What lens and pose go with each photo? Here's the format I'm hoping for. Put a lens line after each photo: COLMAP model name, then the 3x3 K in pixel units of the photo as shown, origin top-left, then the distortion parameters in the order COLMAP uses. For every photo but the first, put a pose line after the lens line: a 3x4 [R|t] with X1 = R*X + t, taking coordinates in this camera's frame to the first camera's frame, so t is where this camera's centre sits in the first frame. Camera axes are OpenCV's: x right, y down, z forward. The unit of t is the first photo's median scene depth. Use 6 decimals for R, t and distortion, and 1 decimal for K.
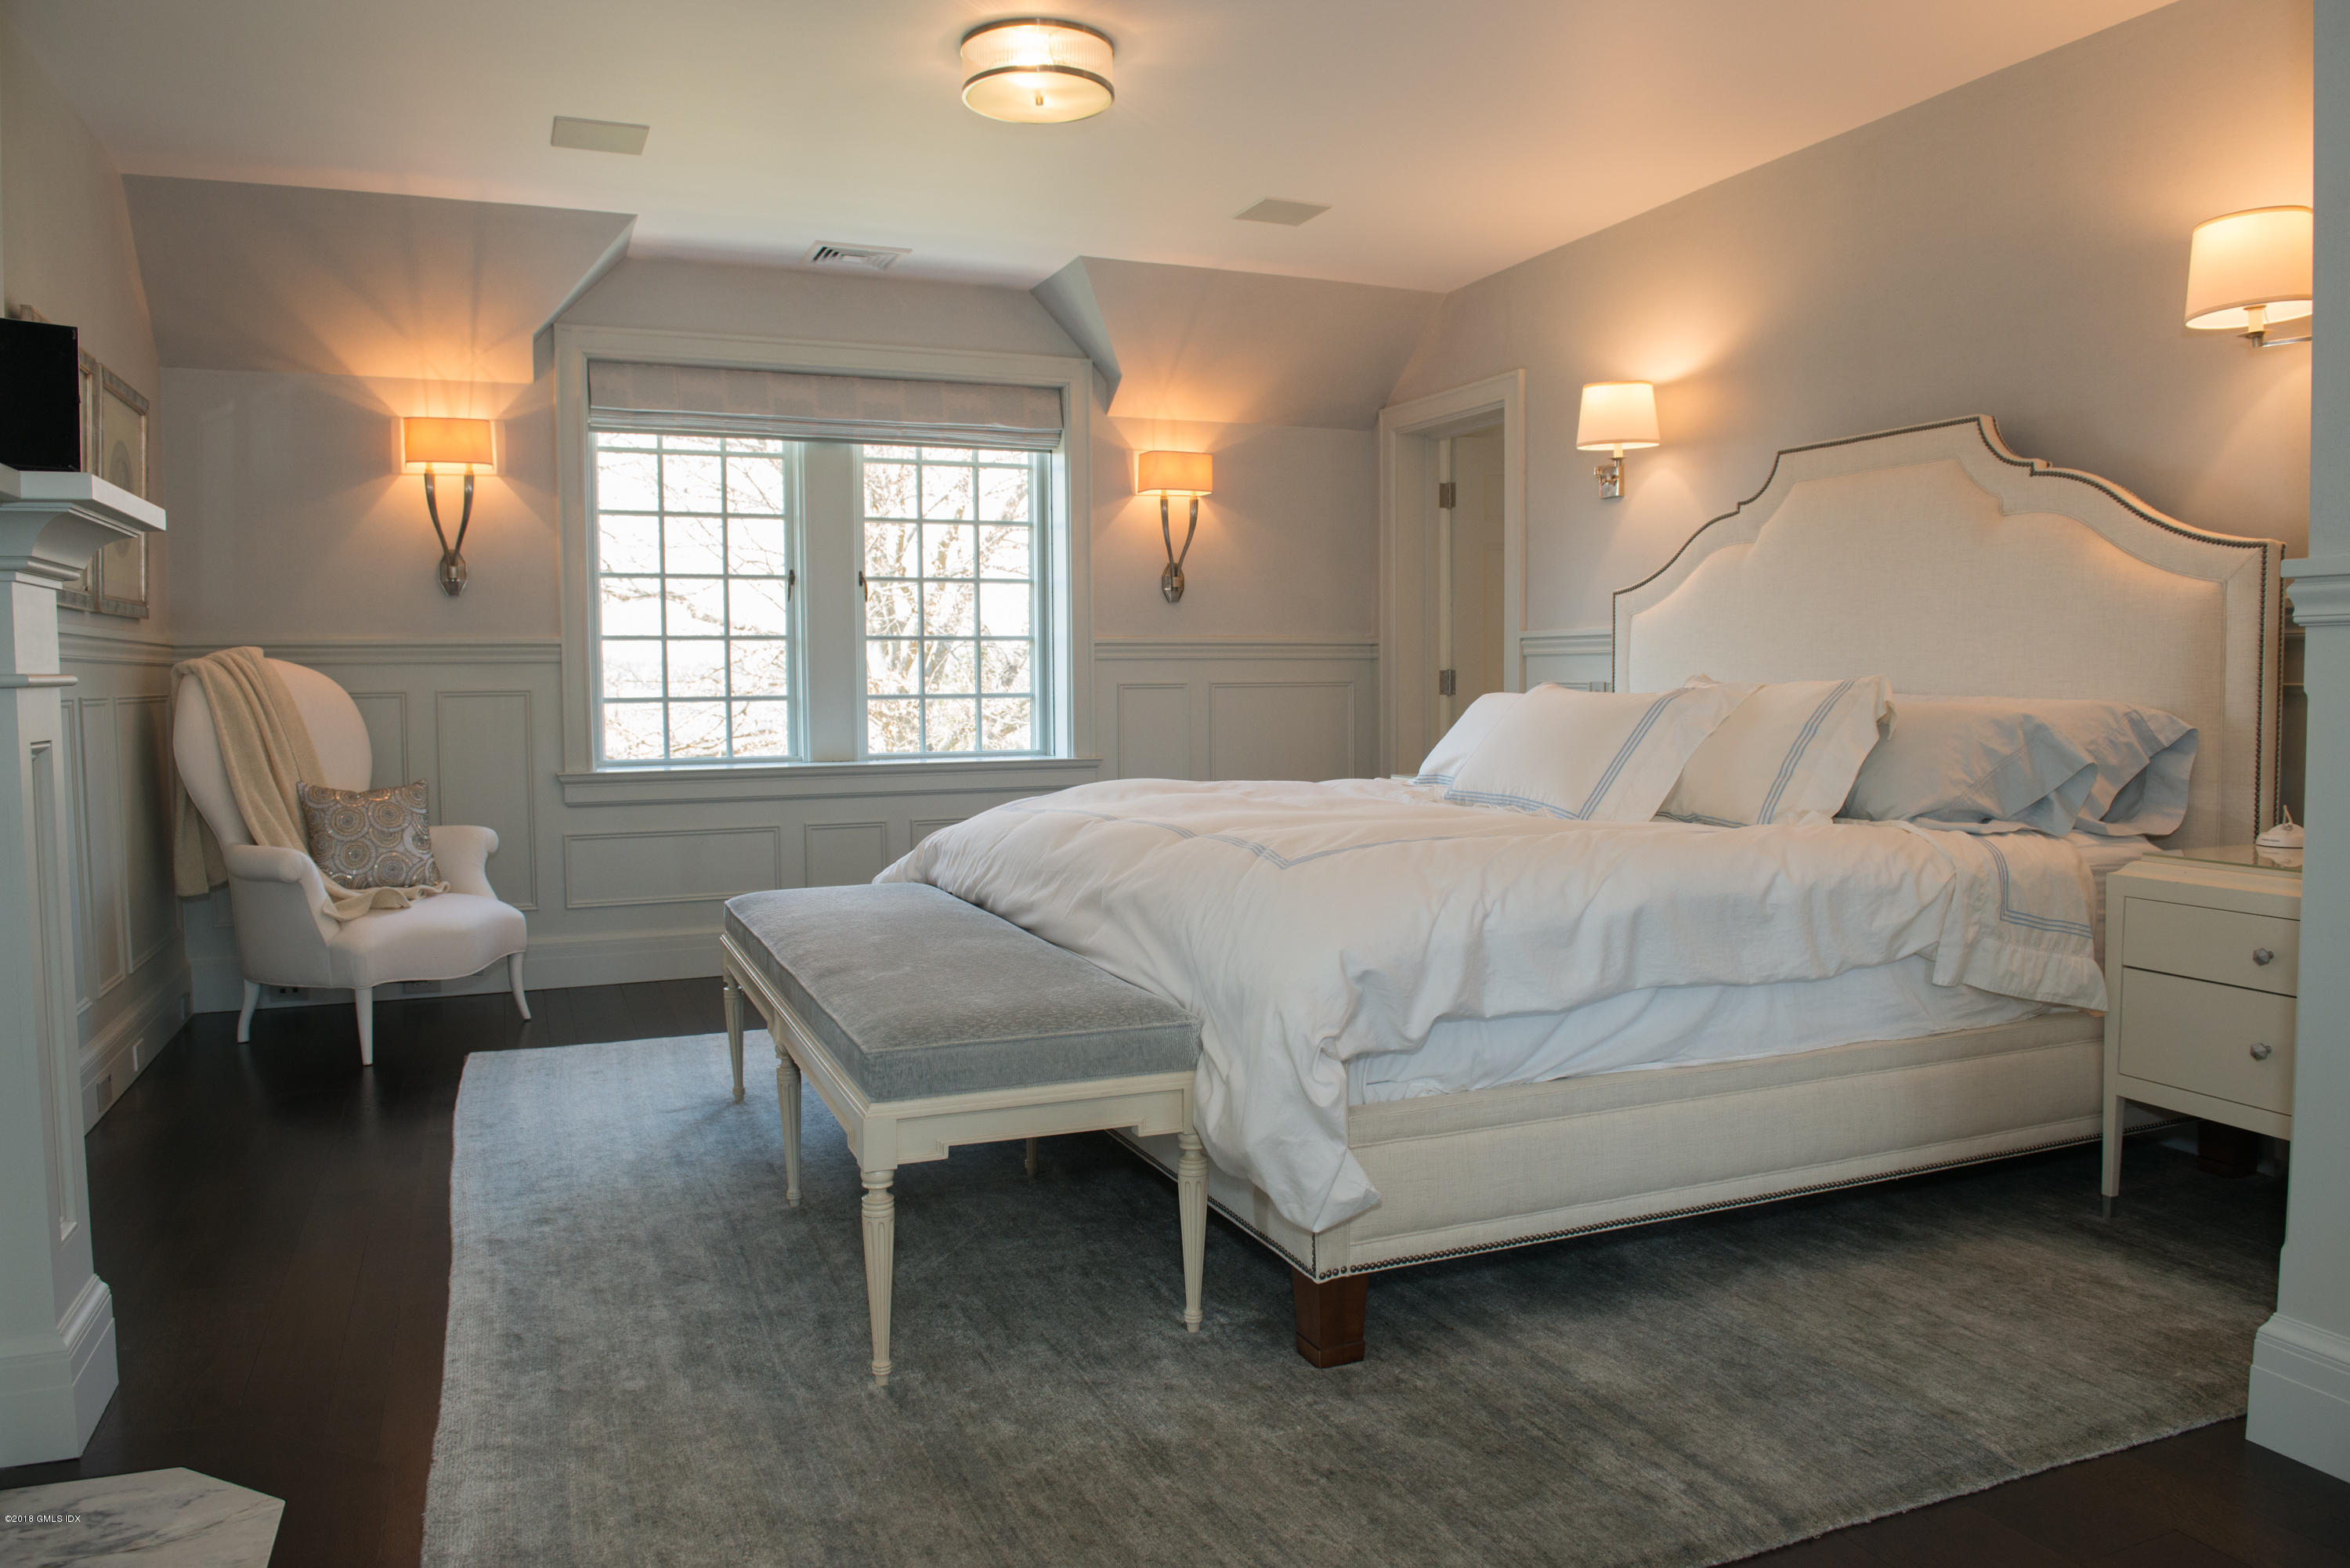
lens RADIAL K [[1640.5, 0, 1175.0], [0, 1640.5, 784.0], [0, 0, 1]] dist [-0.058658, -0.000918]
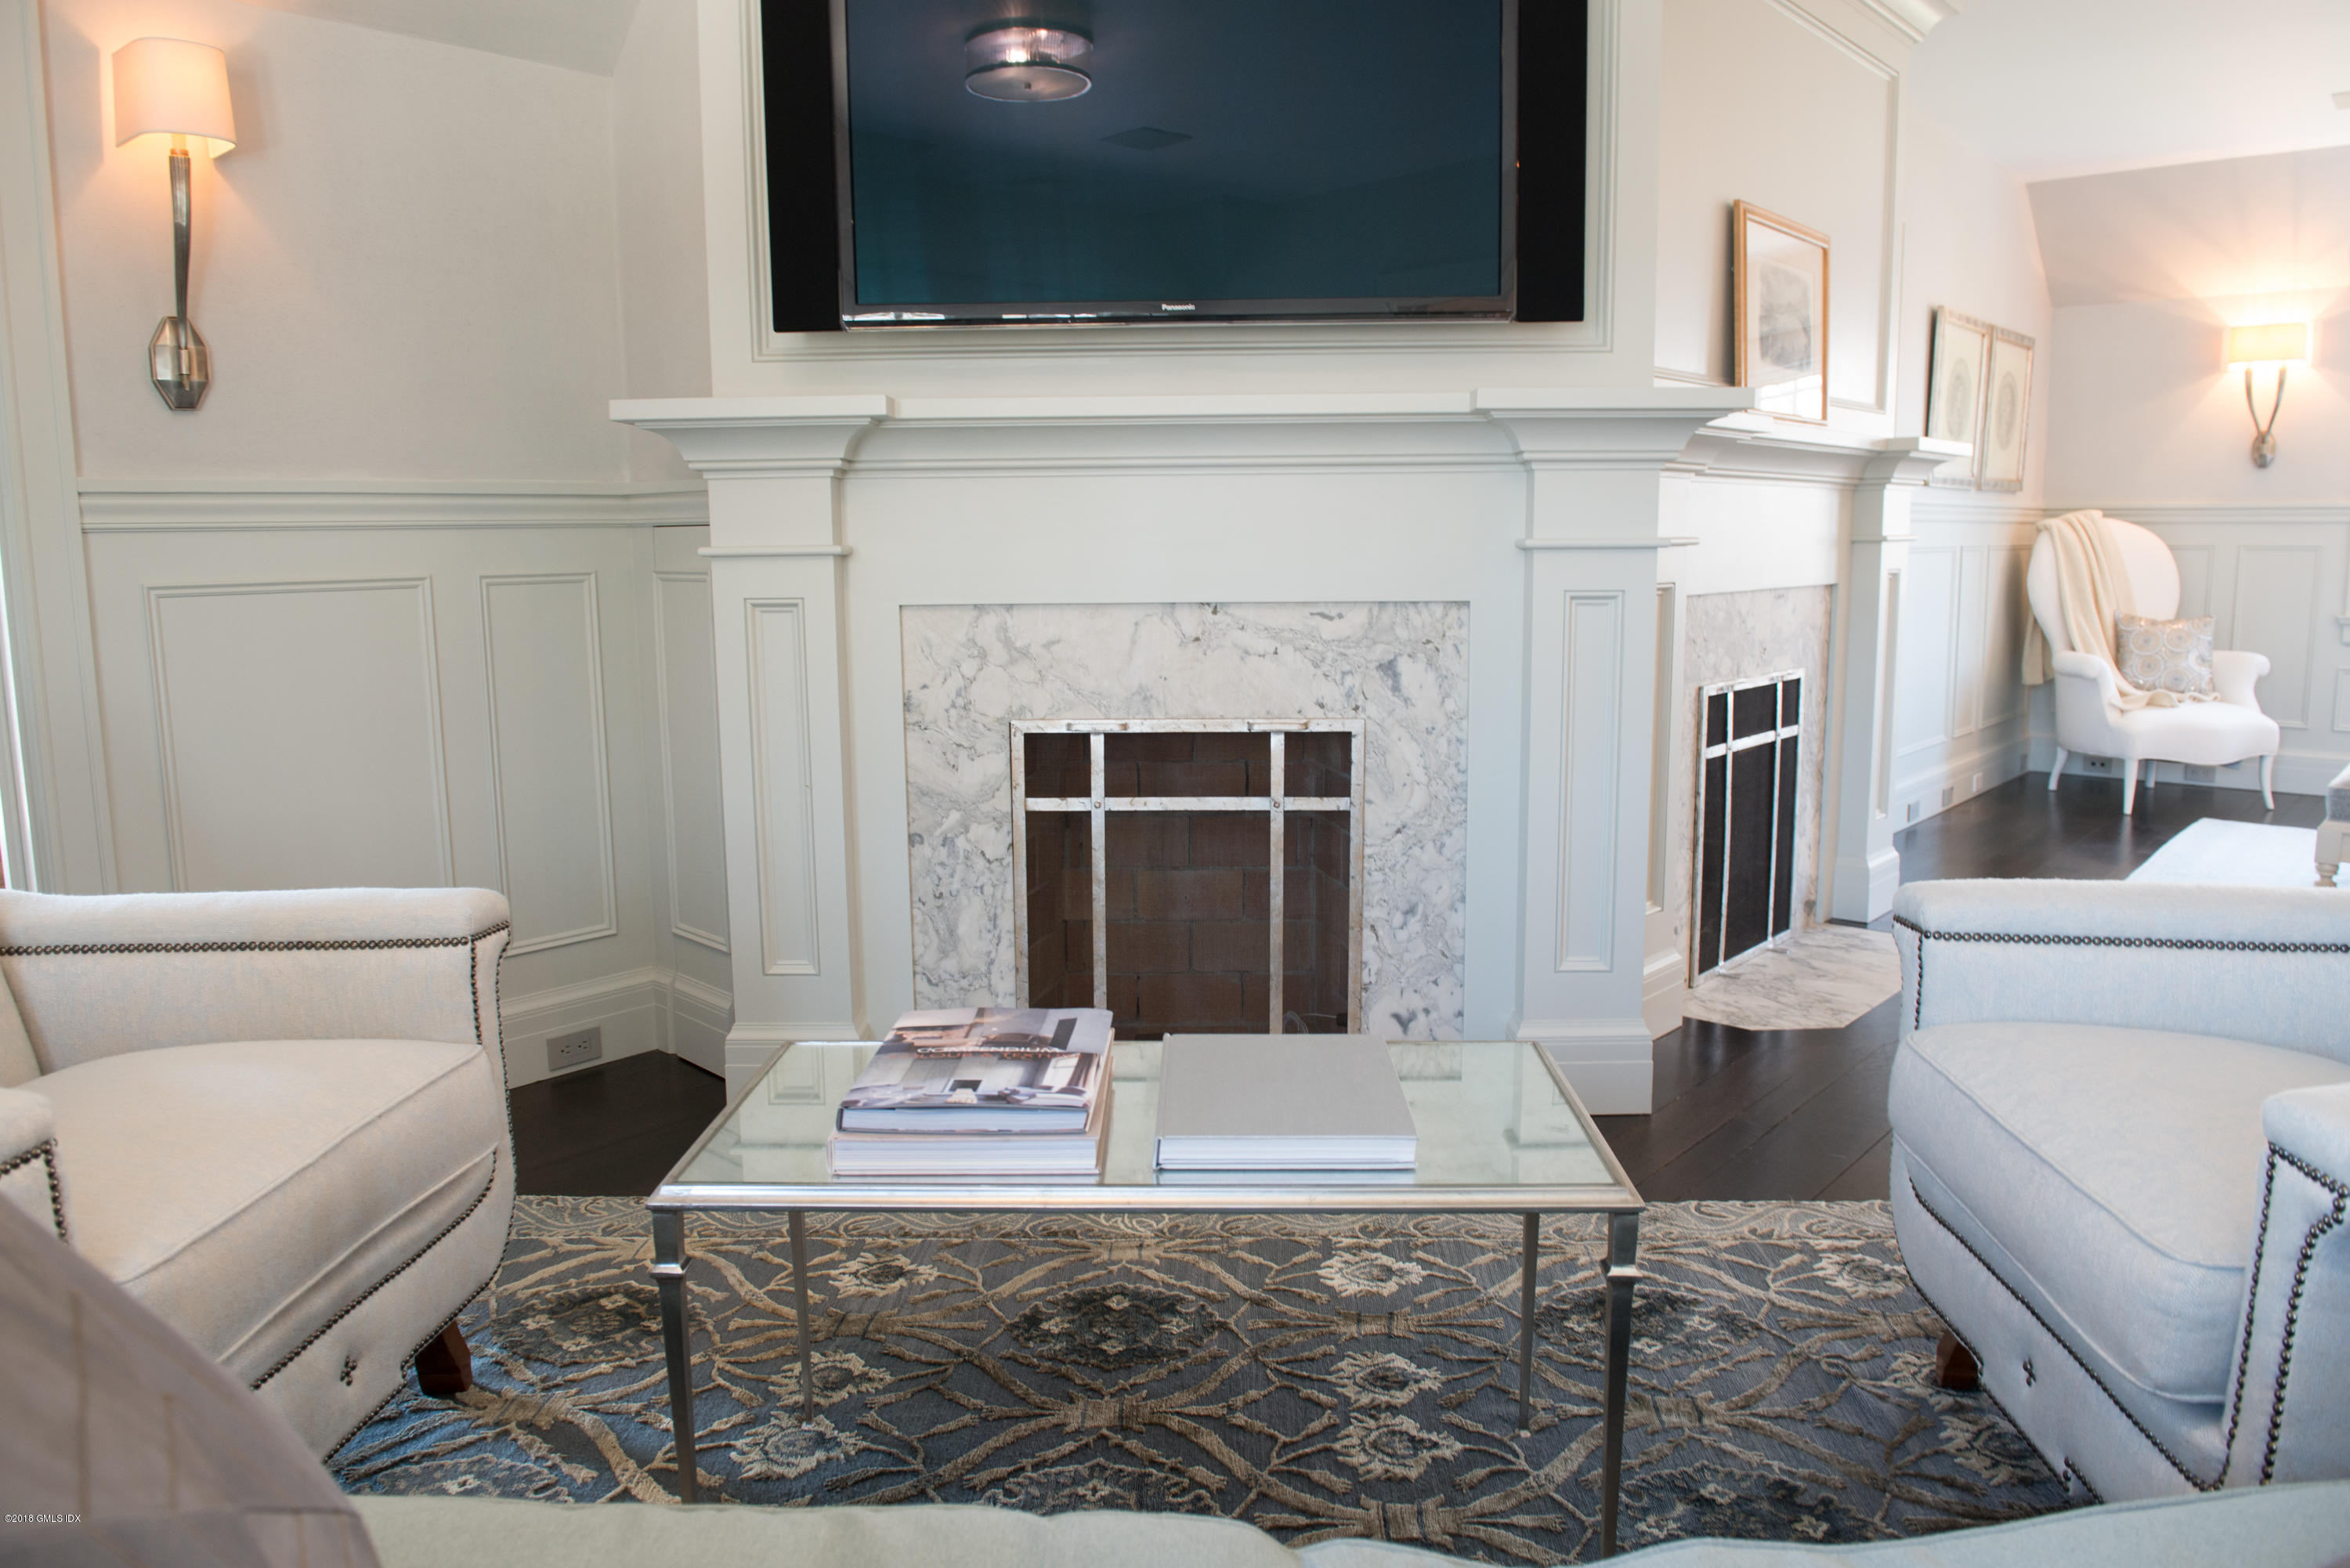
lens RADIAL K [[1640.5, 0, 1175.0], [0, 1640.5, 784.0], [0, 0, 1]] dist [-0.058658, -0.000918]
pose [[0.449450, 0.138206, -0.882550, 0.329548], [-0.053293, 0.990348, 0.127947, 0.013269], [0.891714, -0.010472, 0.452477, -0.338979]]
